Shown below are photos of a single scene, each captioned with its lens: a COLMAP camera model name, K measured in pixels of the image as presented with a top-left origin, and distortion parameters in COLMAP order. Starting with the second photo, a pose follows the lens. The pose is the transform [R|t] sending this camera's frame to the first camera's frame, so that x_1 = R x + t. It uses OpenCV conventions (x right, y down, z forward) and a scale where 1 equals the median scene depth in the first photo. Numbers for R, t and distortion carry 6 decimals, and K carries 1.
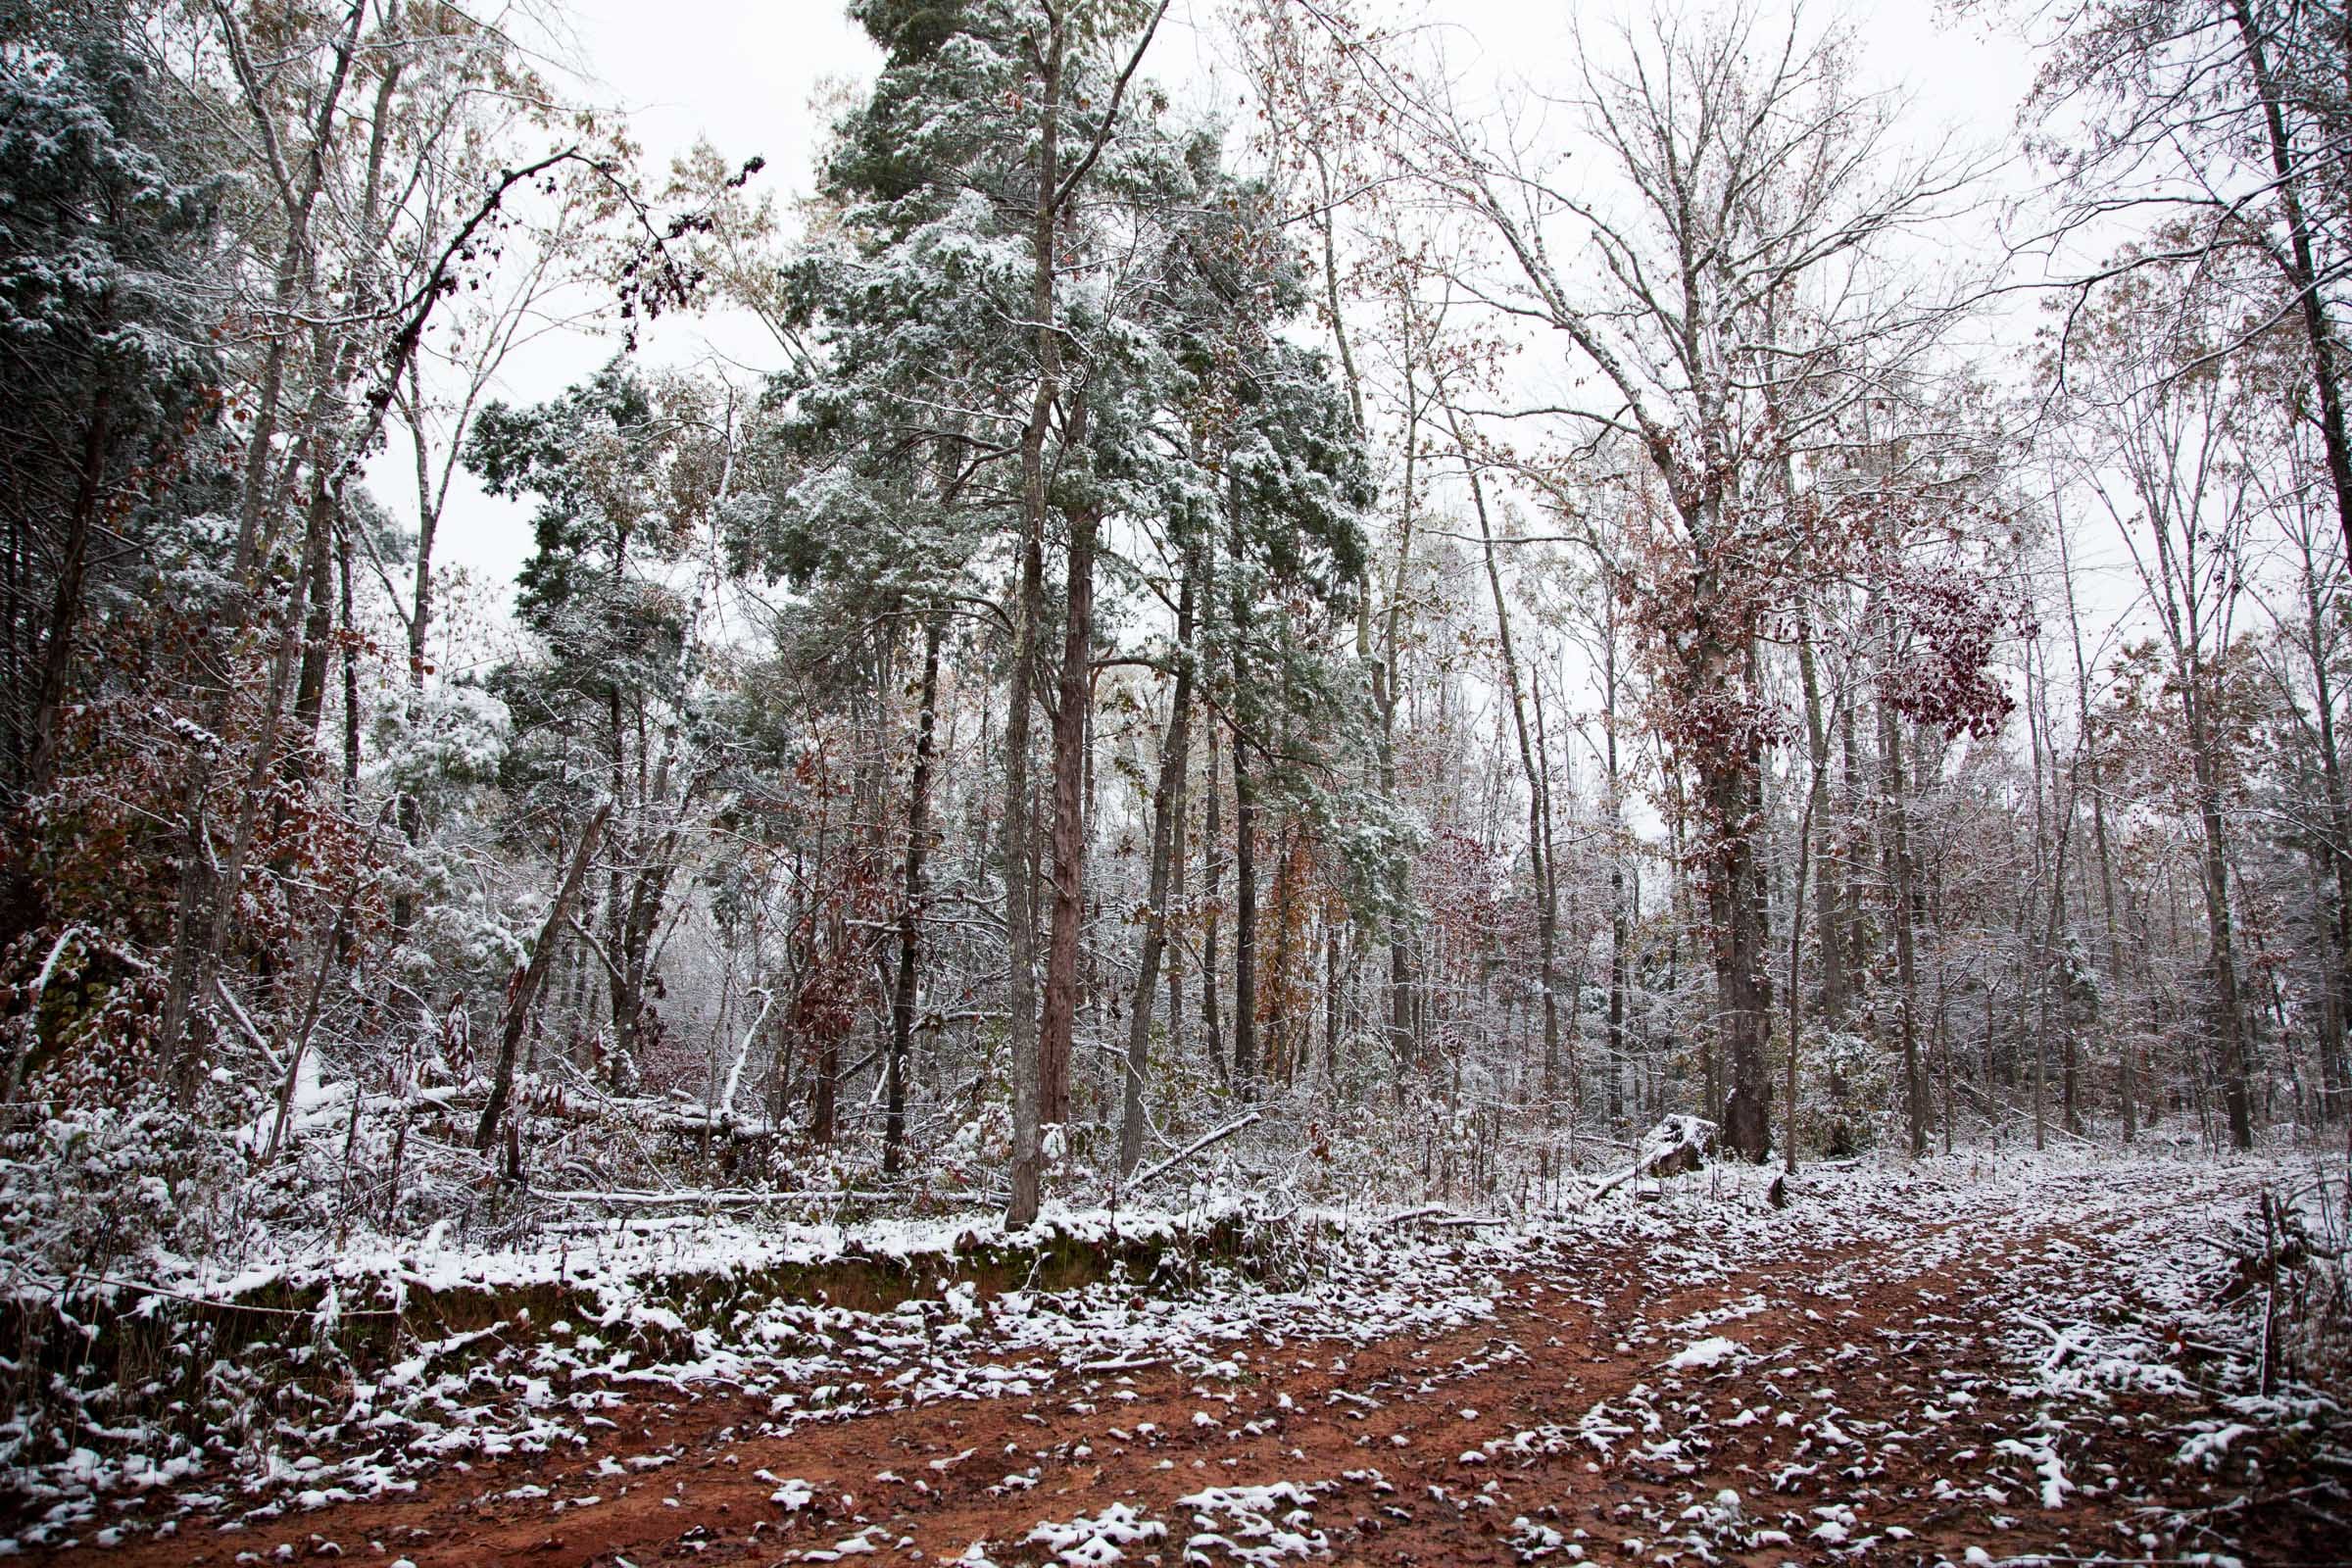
lens RADIAL K [[1642.9, 0, 1186.9], [0, 1642.9, 779.1], [0, 0, 1]] dist [-0.109898, 0.066024]
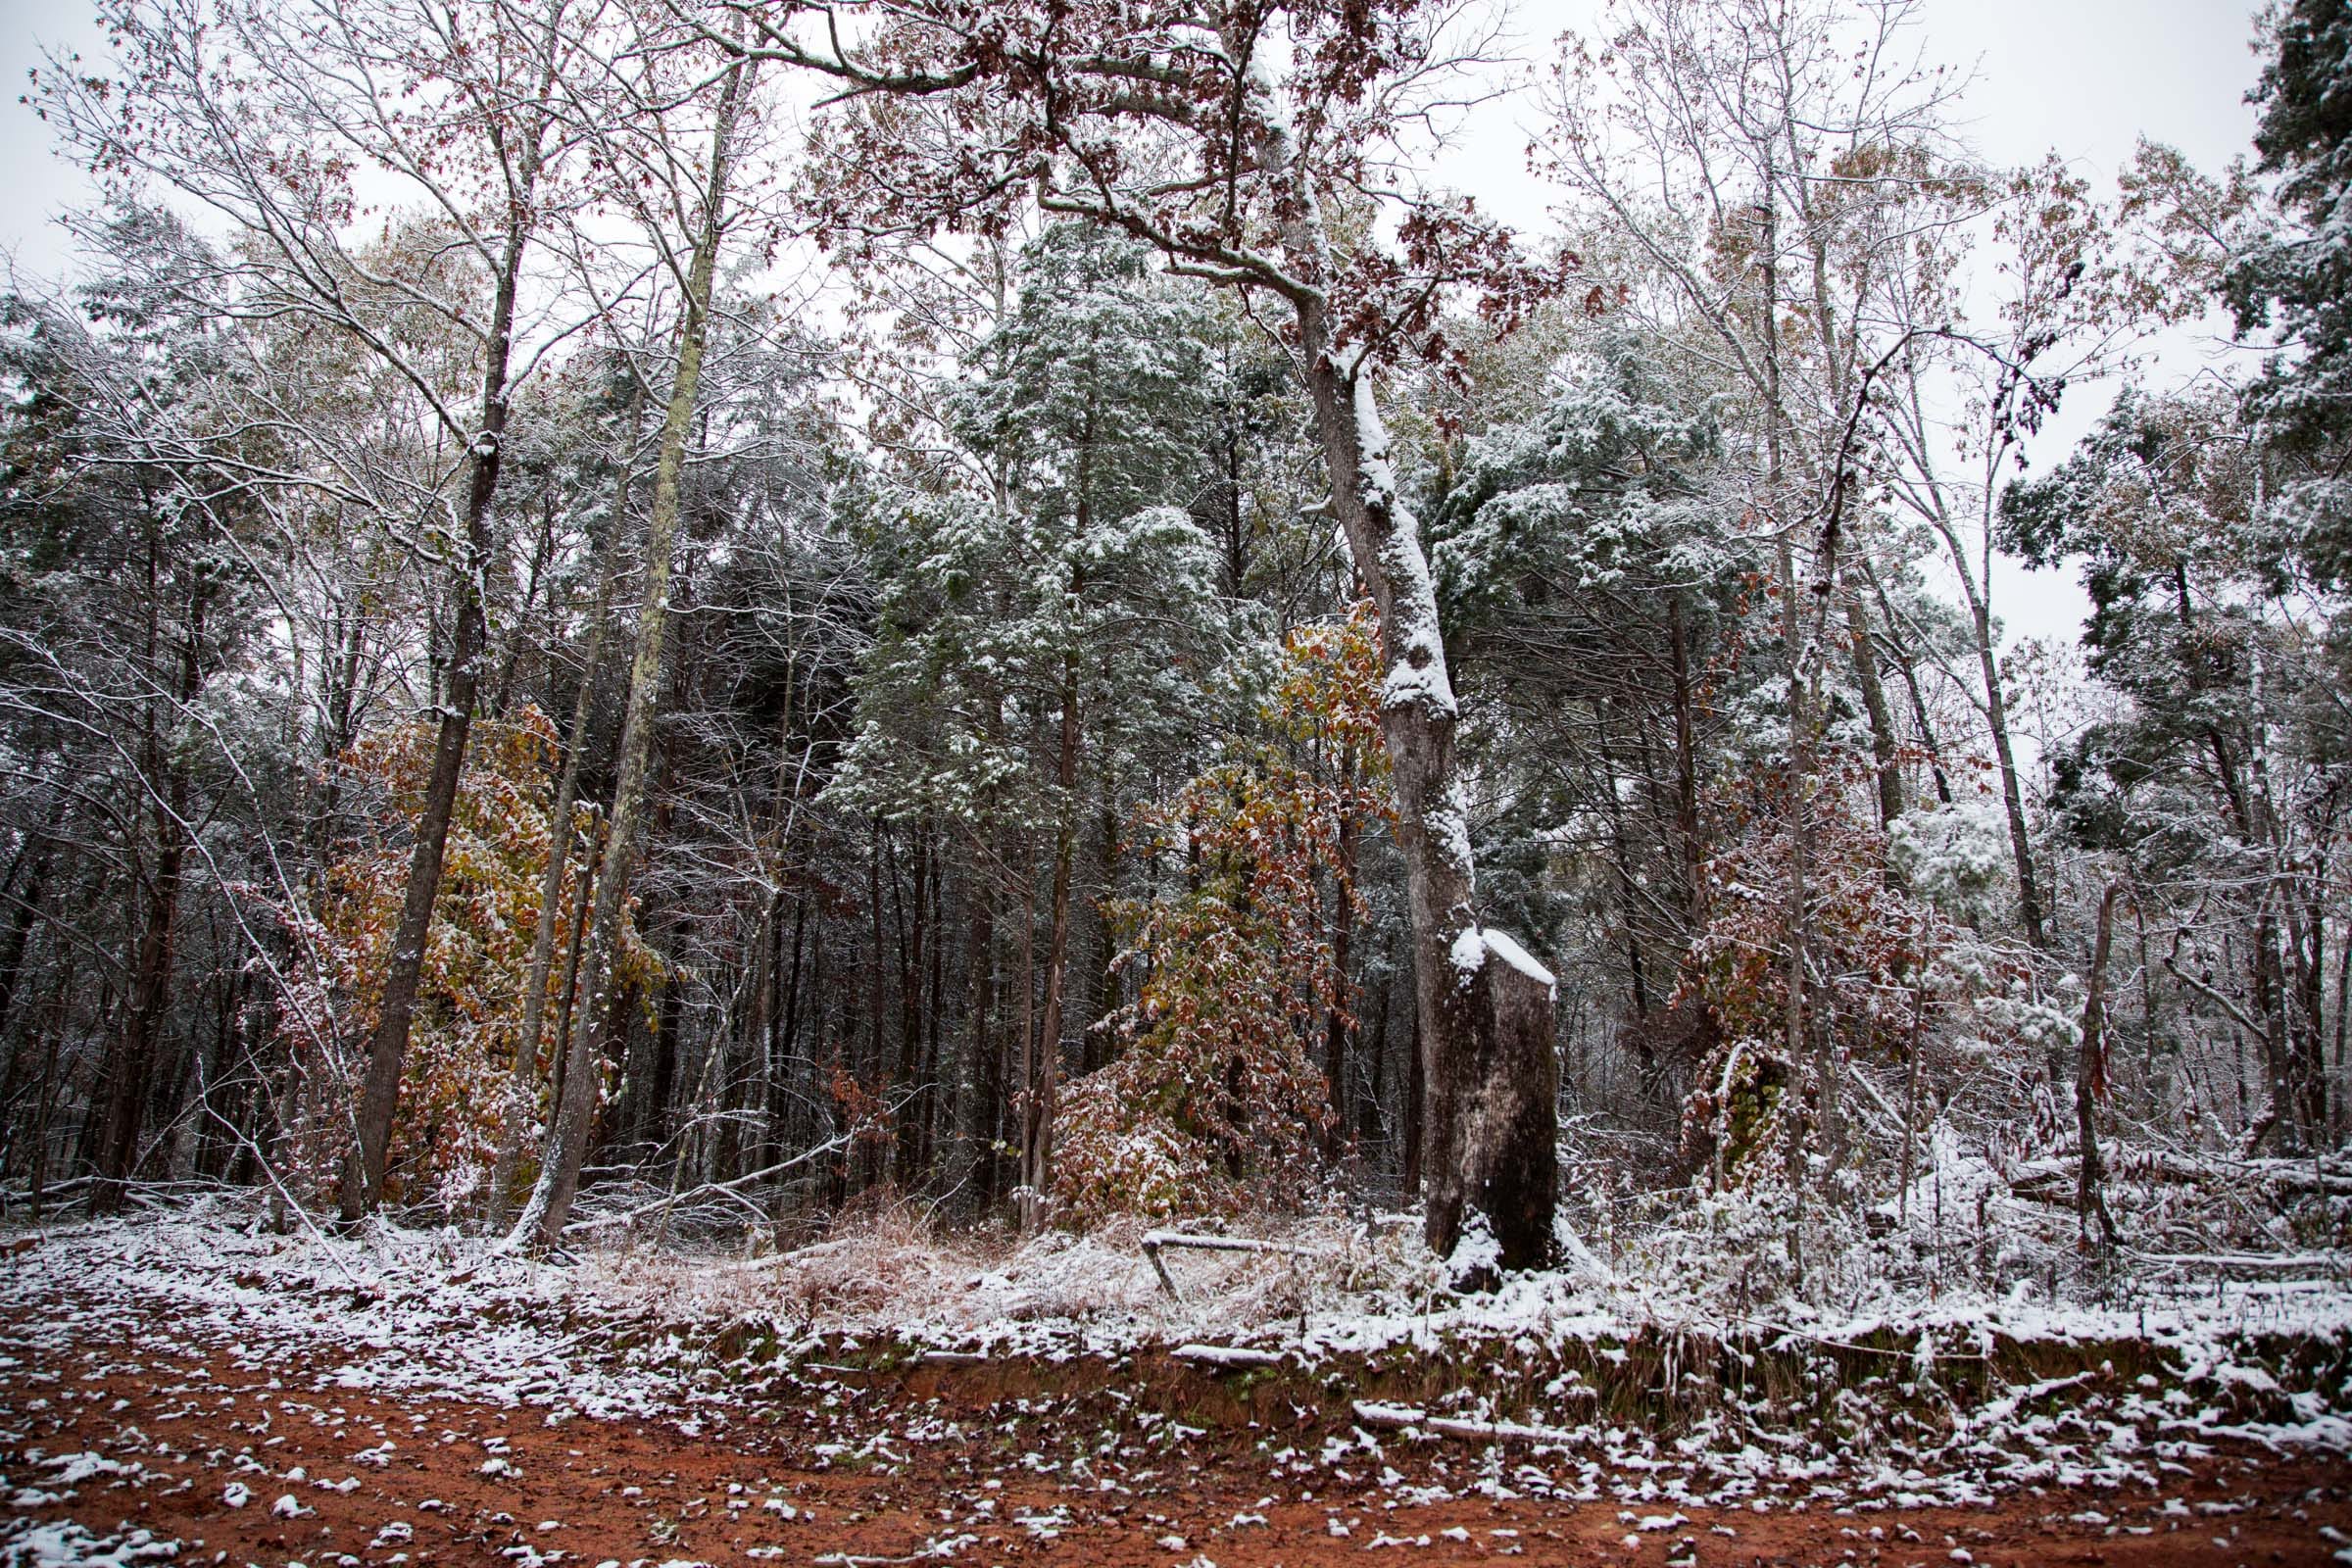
lens RADIAL K [[1642.9, 0, 1186.9], [0, 1642.9, 779.1], [0, 0, 1]] dist [-0.109898, 0.066024]
pose [[0.558827, -0.211220, -0.801934, 0.191695], [0.175739, 0.975219, -0.134398, -0.021742], [0.810450, -0.065826, 0.582098, -0.113136]]
